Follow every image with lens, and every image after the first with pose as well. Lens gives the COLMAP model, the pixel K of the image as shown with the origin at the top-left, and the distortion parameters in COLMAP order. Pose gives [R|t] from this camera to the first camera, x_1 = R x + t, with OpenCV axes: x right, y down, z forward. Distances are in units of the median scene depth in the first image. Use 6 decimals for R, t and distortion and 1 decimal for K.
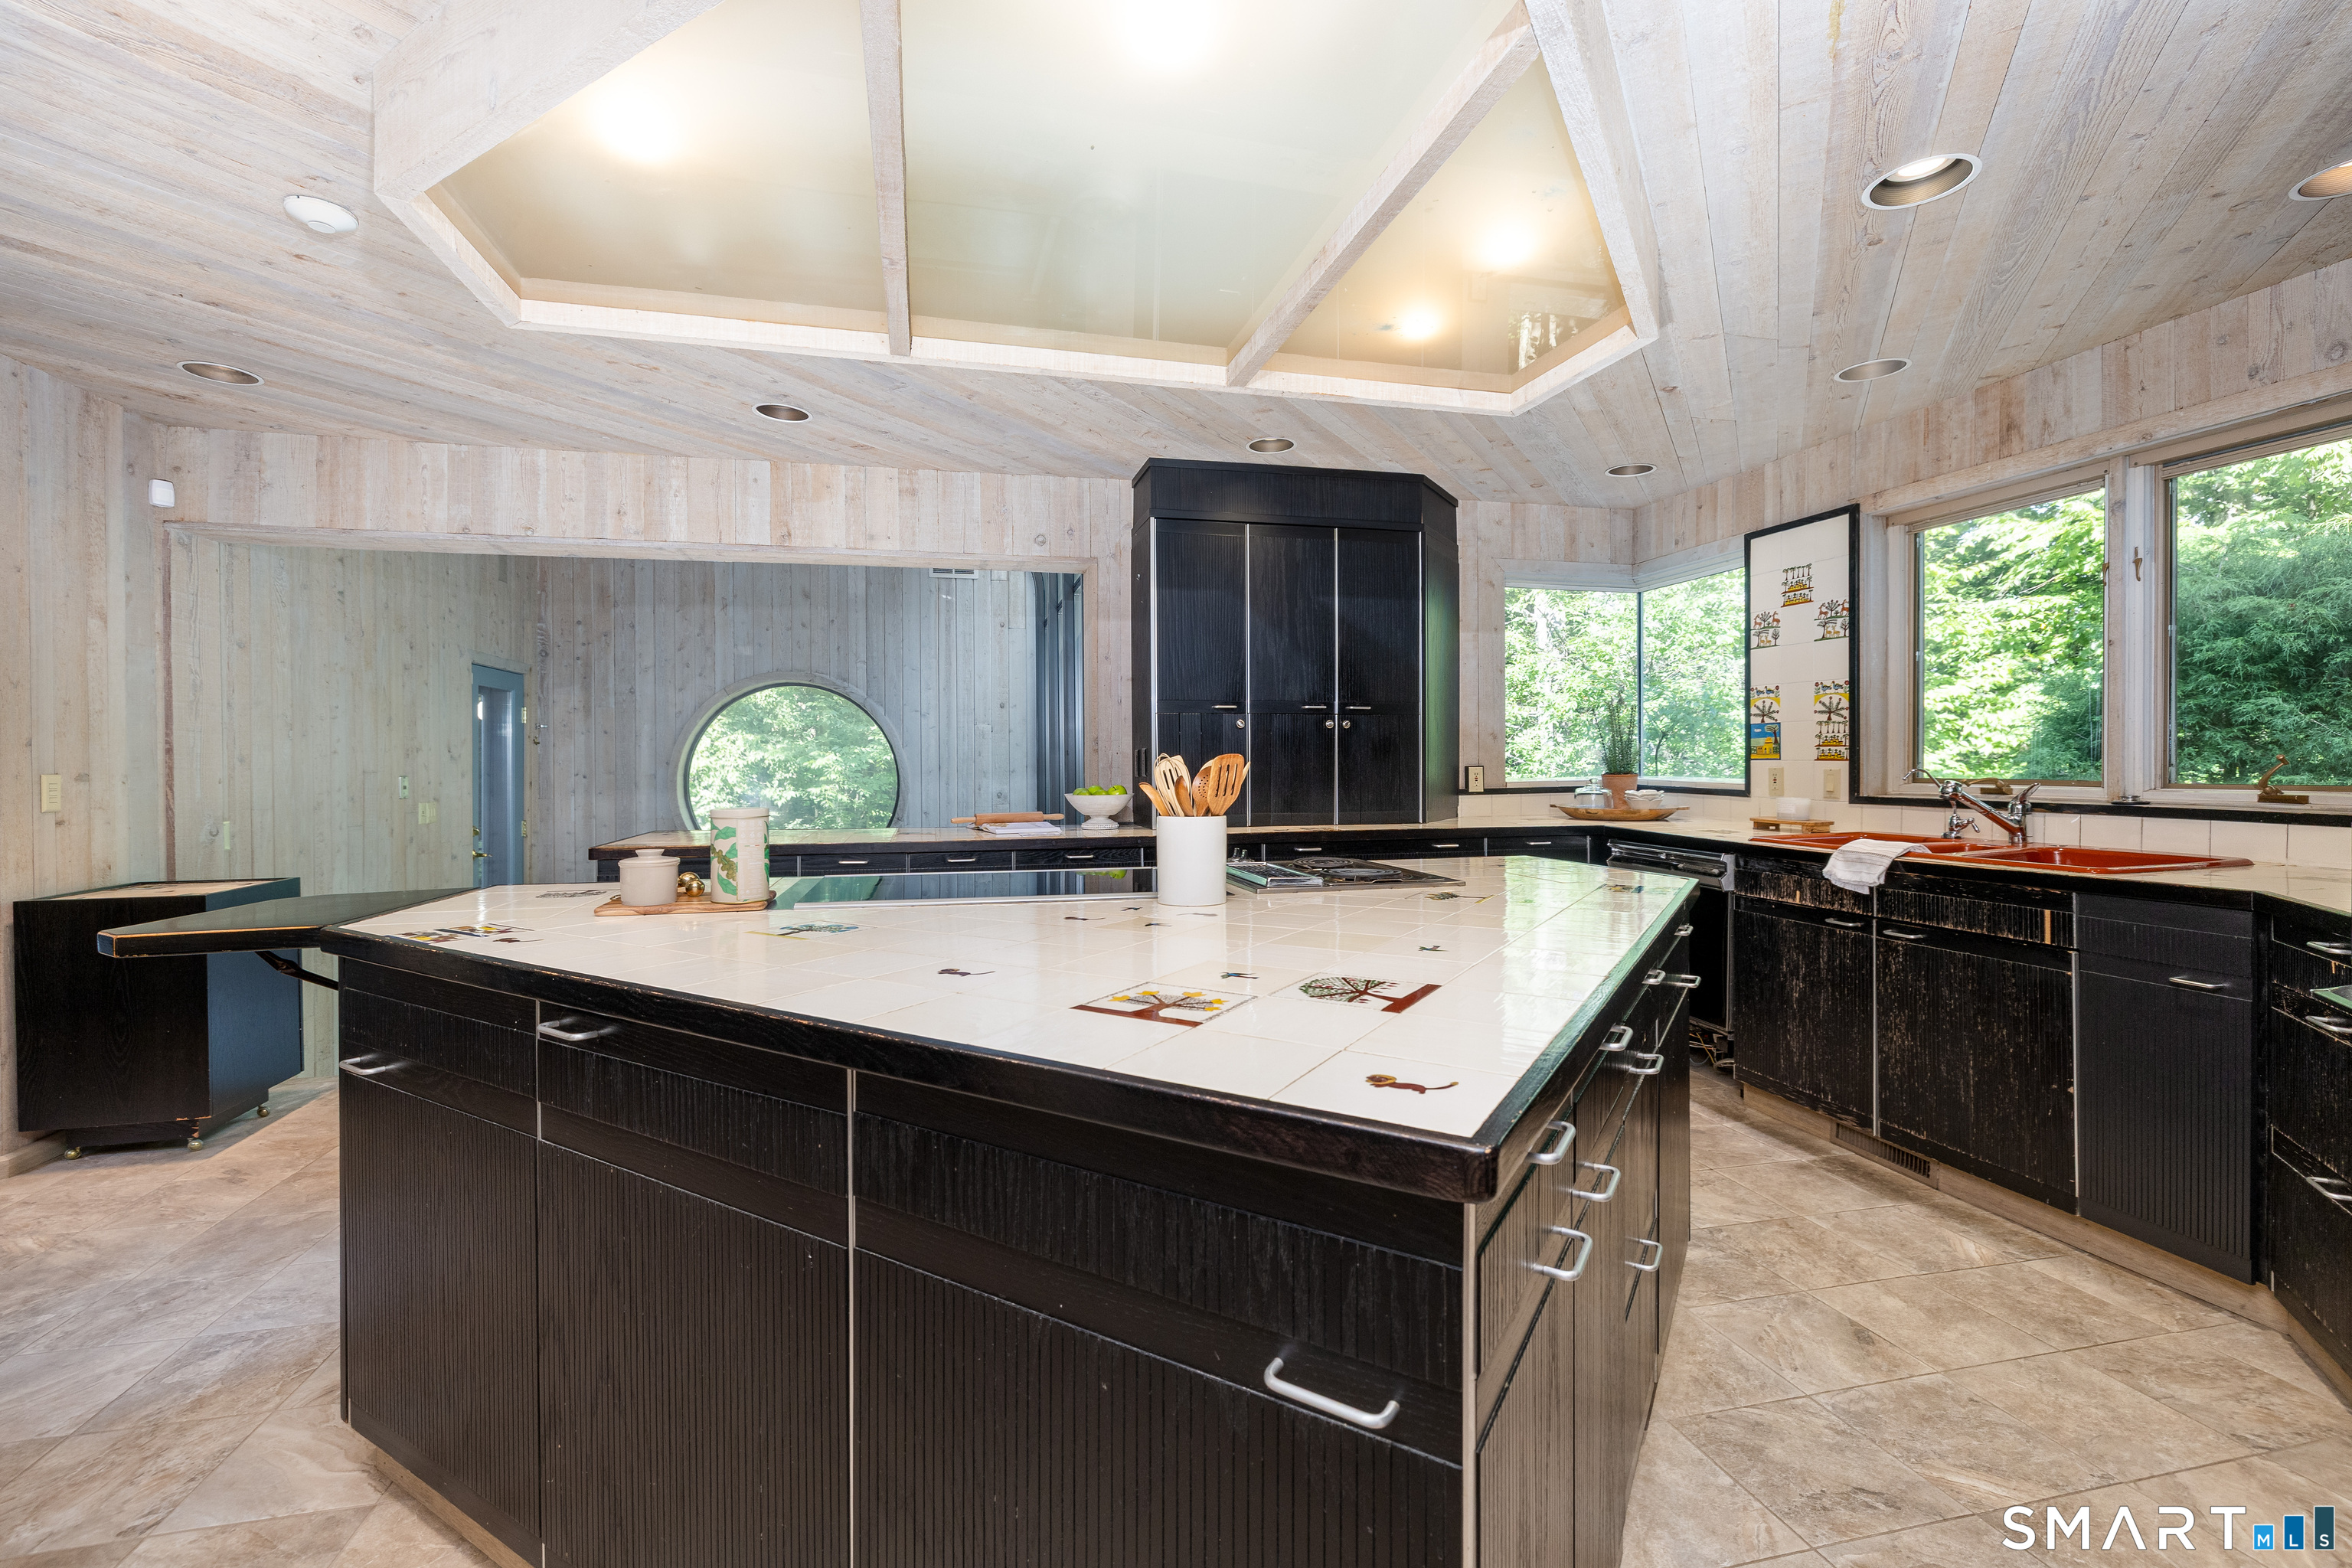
lens RADIAL K [[983.0, 0, 1176.2], [0, 983.0, 775.2], [0, 0, 1]] dist [-0.000357, 0.000037]
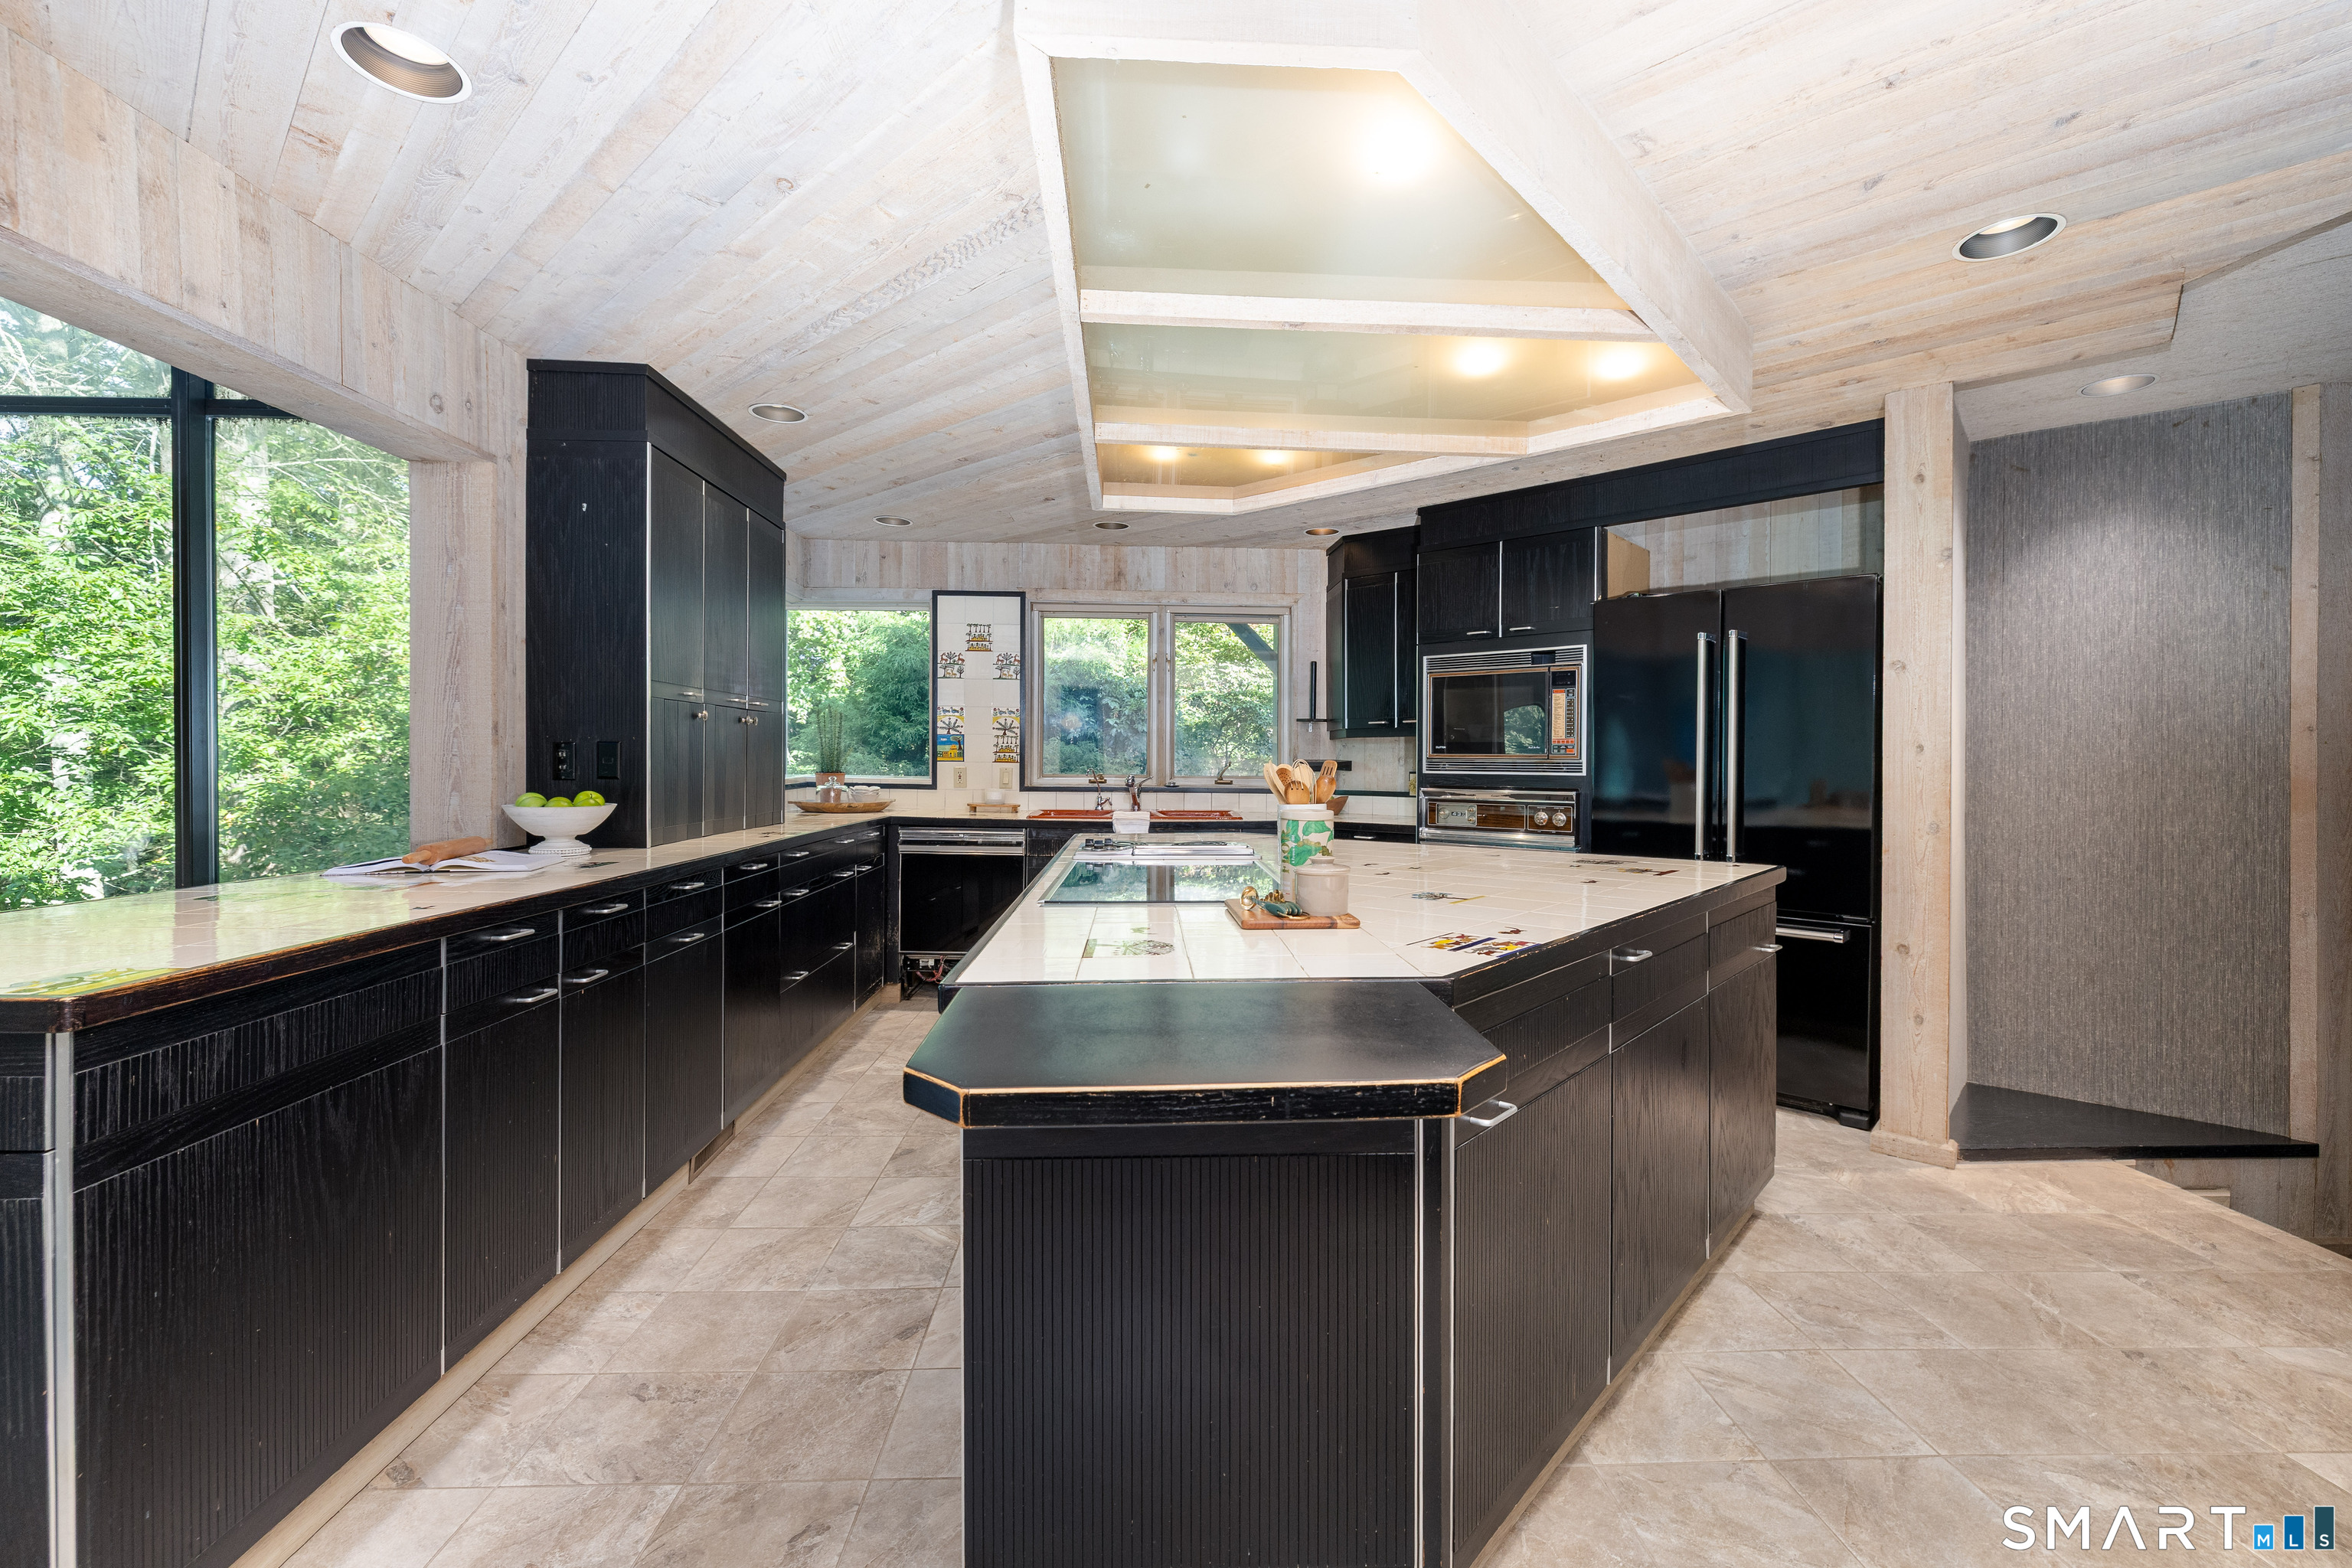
lens RADIAL K [[983.0, 0, 1180.6], [0, 983.0, 771.0], [0, 0, 1]] dist [-0.000357, 0.000037]
pose [[0.201246, -0.005301, 0.979526, -0.695379], [0.007492, 0.999964, 0.003872, -0.005624], [-0.979512, 0.006559, 0.201279, 0.440122]]
